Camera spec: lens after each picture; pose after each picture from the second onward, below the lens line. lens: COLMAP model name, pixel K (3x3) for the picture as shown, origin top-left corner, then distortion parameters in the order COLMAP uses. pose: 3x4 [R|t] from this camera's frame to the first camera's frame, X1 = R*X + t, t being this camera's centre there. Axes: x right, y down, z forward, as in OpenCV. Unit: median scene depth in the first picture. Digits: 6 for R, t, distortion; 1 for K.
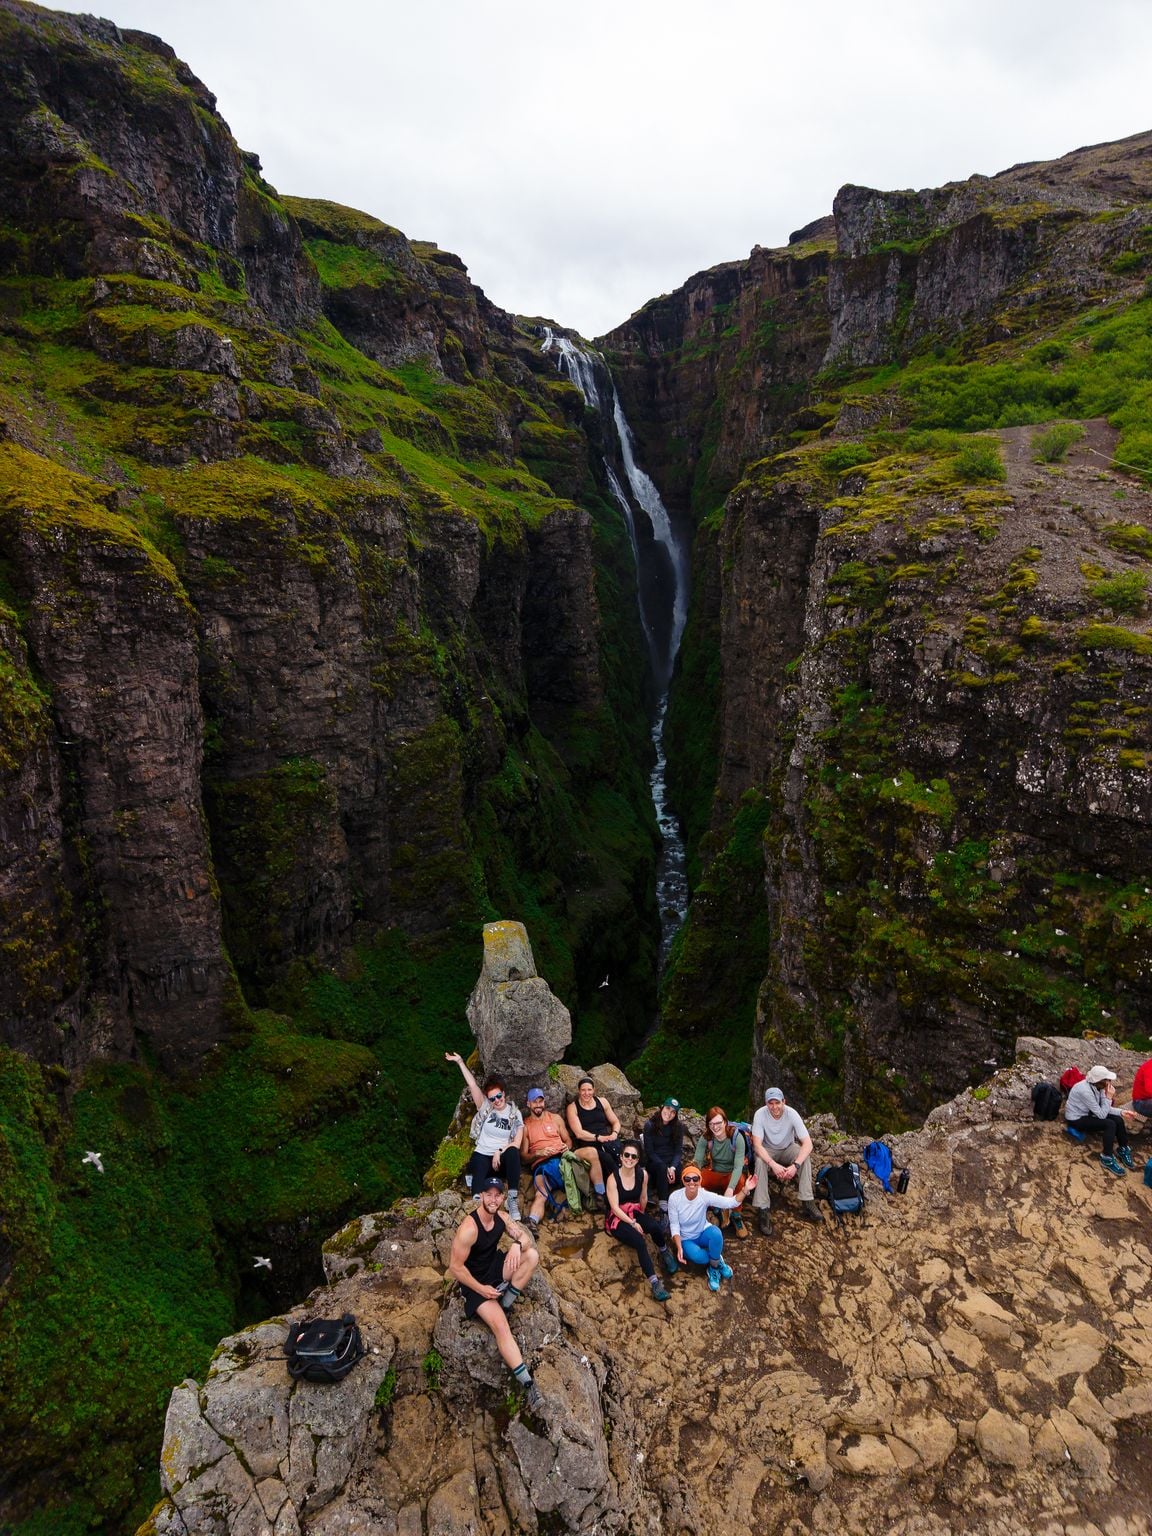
lens RADIAL K [[1009.4, 0, 576.0], [0, 1009.4, 768.0], [0, 0, 1]] dist [0.036650, -0.029049]
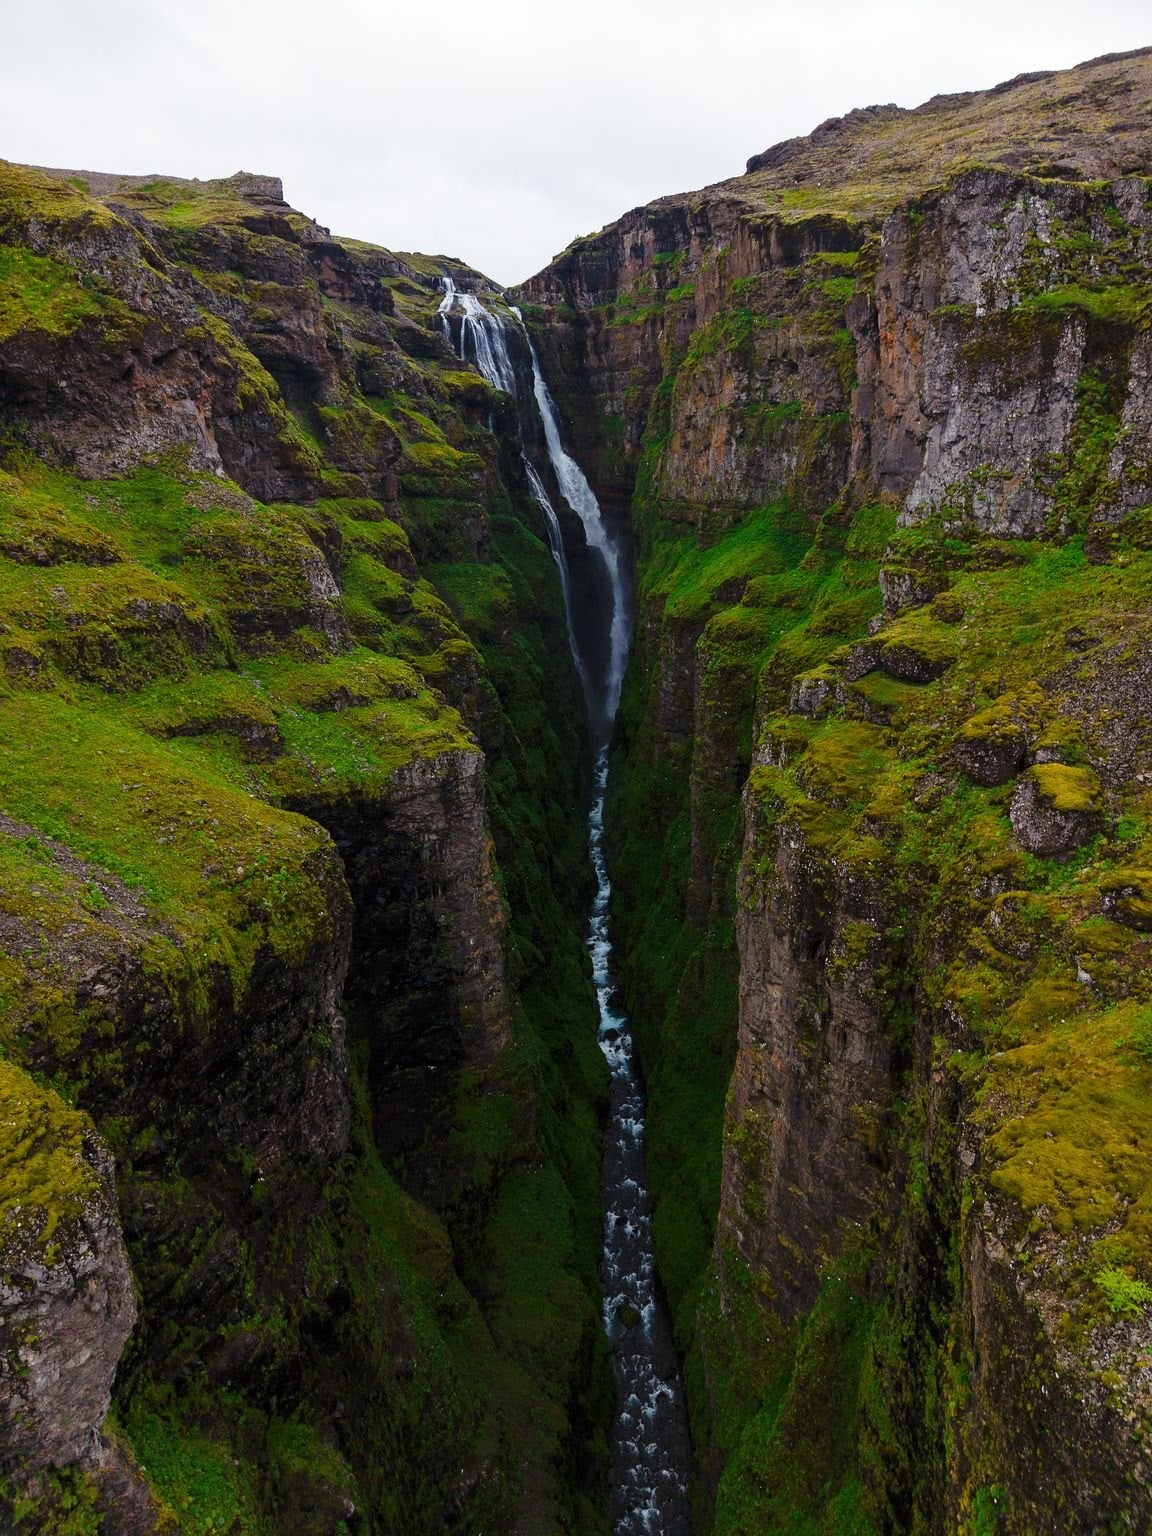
lens RADIAL K [[1009.4, 0, 576.0], [0, 1009.4, 768.0], [0, 0, 1]] dist [0.036650, -0.029049]
pose [[0.997708, -0.024982, 0.062889, 0.017835], [0.020057, 0.996770, 0.077767, -0.157894], [-0.064628, -0.076328, 0.994986, 0.243717]]
